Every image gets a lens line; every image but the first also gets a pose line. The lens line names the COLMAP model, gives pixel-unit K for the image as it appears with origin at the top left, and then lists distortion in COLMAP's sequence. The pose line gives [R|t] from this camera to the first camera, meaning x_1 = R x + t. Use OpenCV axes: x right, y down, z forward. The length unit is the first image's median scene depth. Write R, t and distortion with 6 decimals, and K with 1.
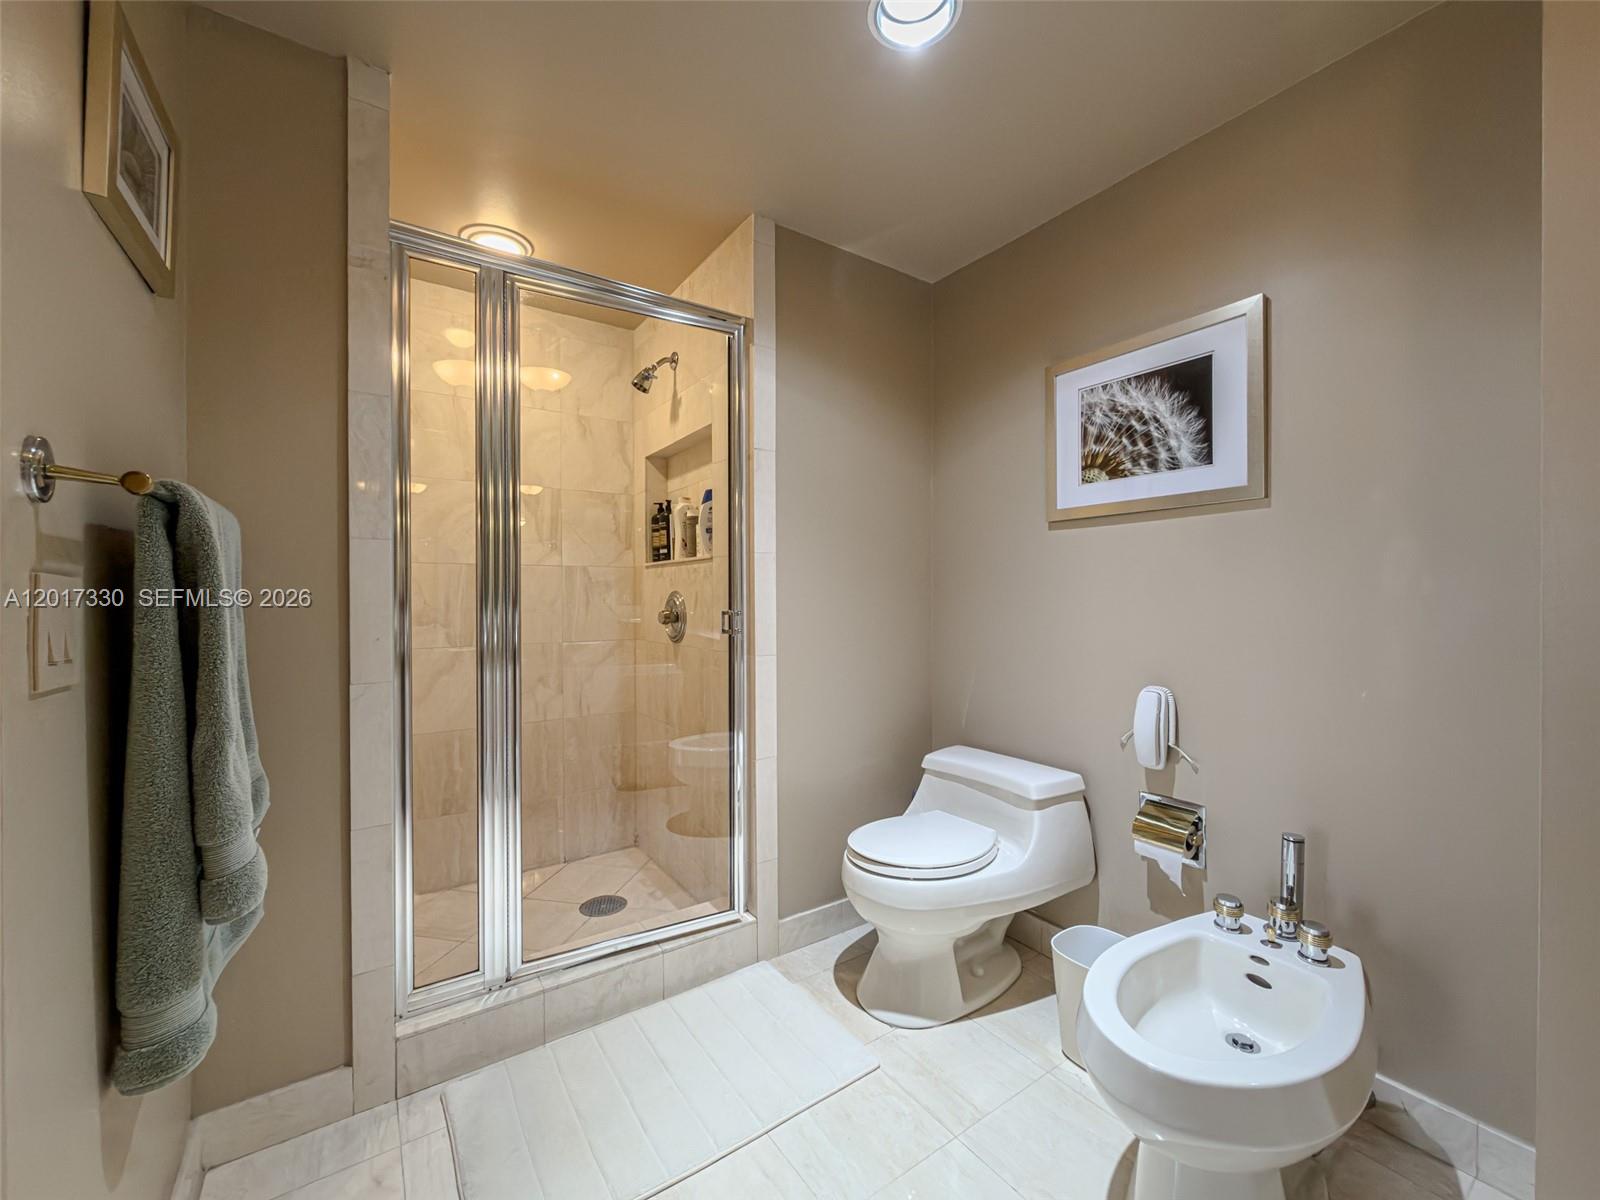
lens RADIAL K [[642.1, 0, 806.3], [0, 642.1, 593.2], [0, 0, 1]] dist [-0.002966, 0.000549]
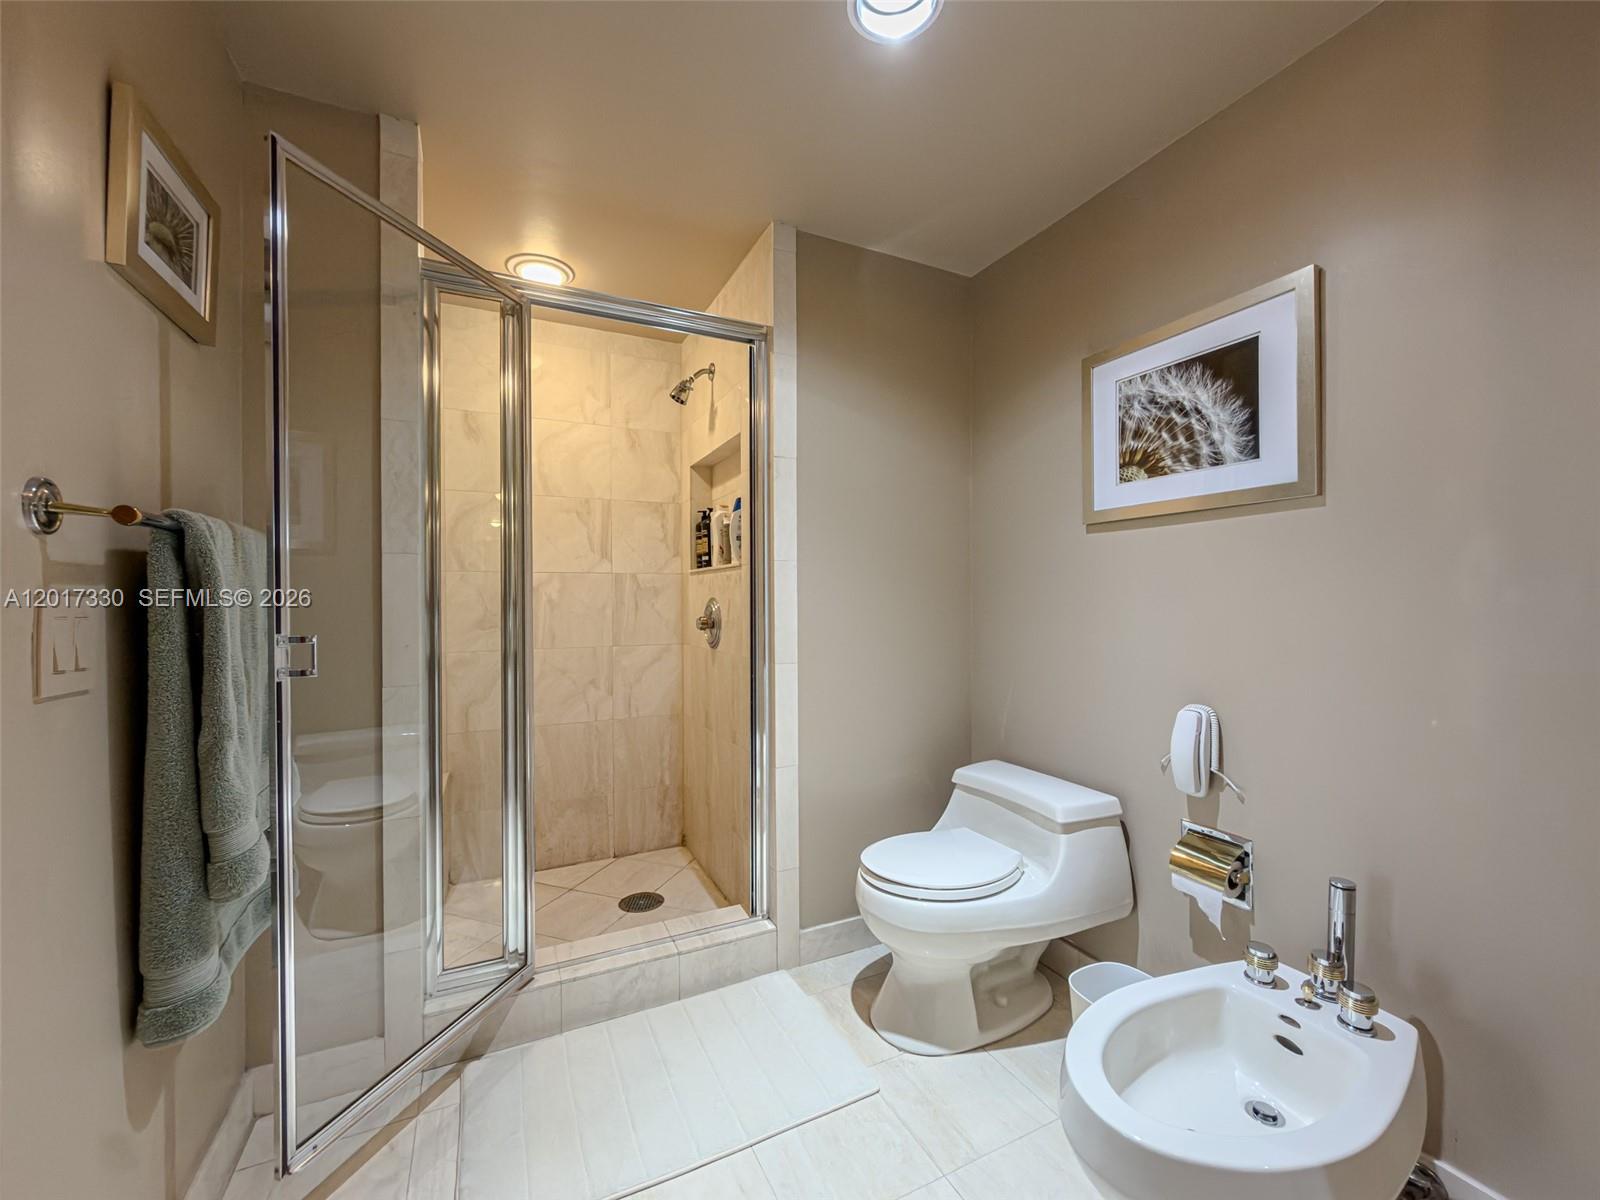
lens RADIAL K [[642.1, 0, 808.1], [0, 642.1, 593.2], [0, 0, 1]] dist [-0.002966, 0.000549]
pose [[0.988924, -0.001691, -0.148410, 0.138404], [0.001466, 0.999998, -0.001624, -0.012185], [0.148413, 0.001388, 0.988925, 0.021629]]
